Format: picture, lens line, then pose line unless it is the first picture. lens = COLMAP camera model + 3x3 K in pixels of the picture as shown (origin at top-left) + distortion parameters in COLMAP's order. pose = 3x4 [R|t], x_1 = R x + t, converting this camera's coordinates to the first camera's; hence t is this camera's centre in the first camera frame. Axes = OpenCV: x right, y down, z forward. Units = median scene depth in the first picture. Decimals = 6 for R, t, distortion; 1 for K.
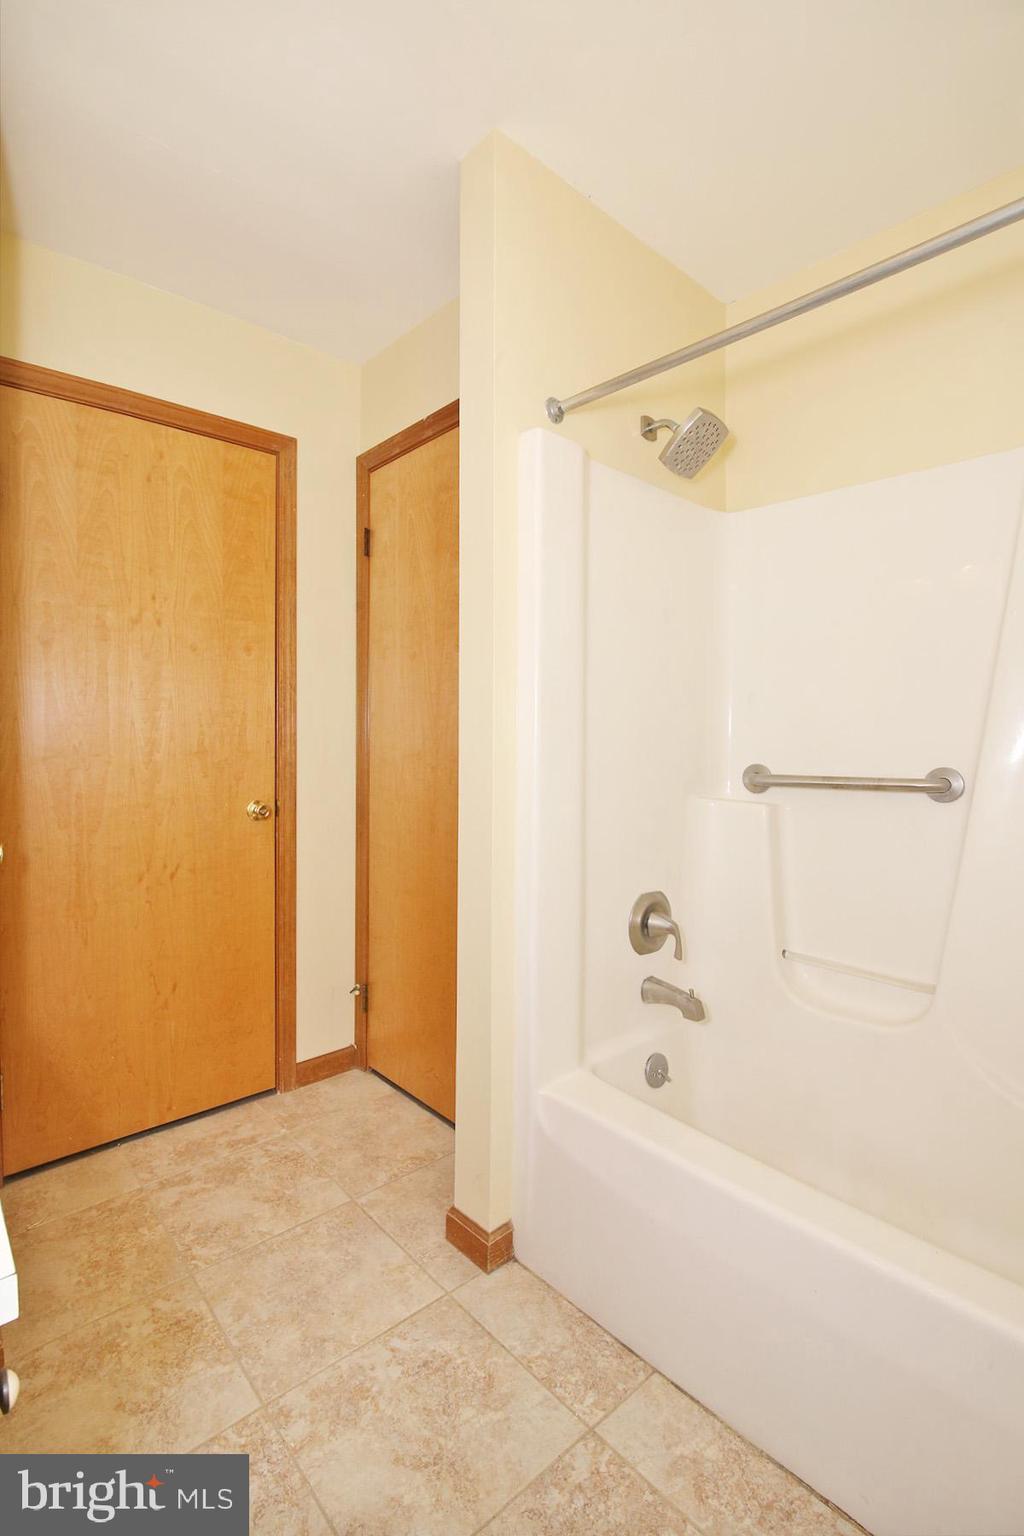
lens RADIAL K [[711.1, 0, 508.7], [0, 711.1, 767.4], [0, 0, 1]] dist [-0.010510, -0.001817]
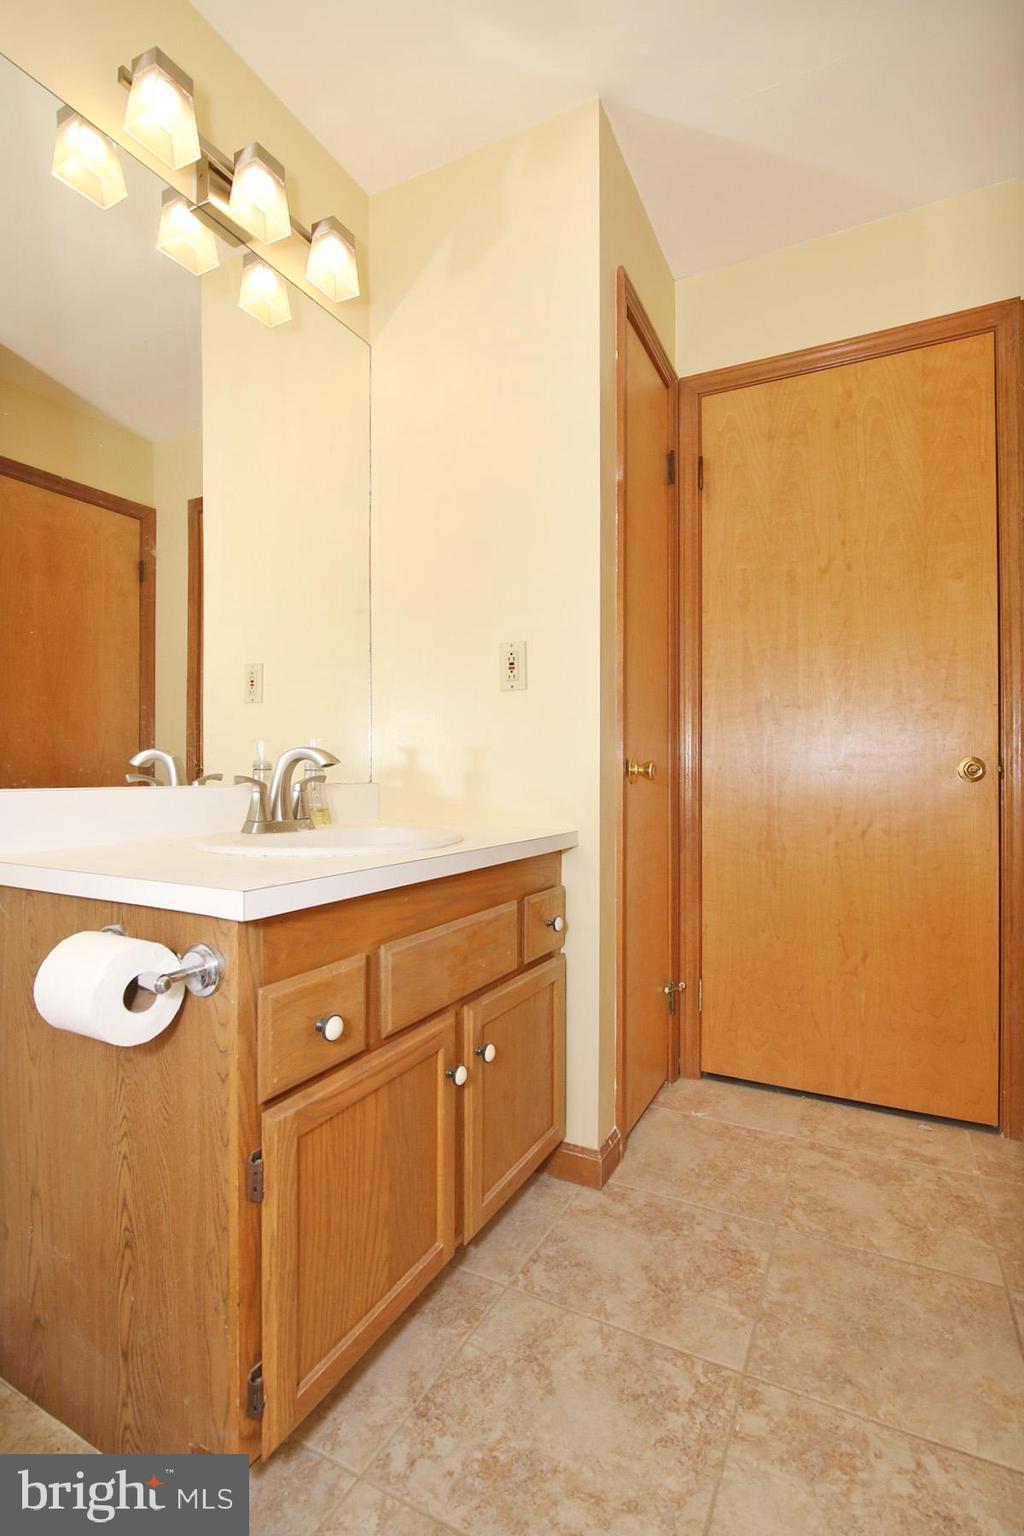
lens RADIAL K [[711.1, 0, 514.0], [0, 711.1, 767.1], [0, 0, 1]] dist [-0.010510, -0.001817]
pose [[0.382854, -0.007888, -0.923775, 0.245932], [-0.038918, 0.998938, -0.024659, 0.121550], [0.922989, 0.045393, 0.382141, 0.244262]]
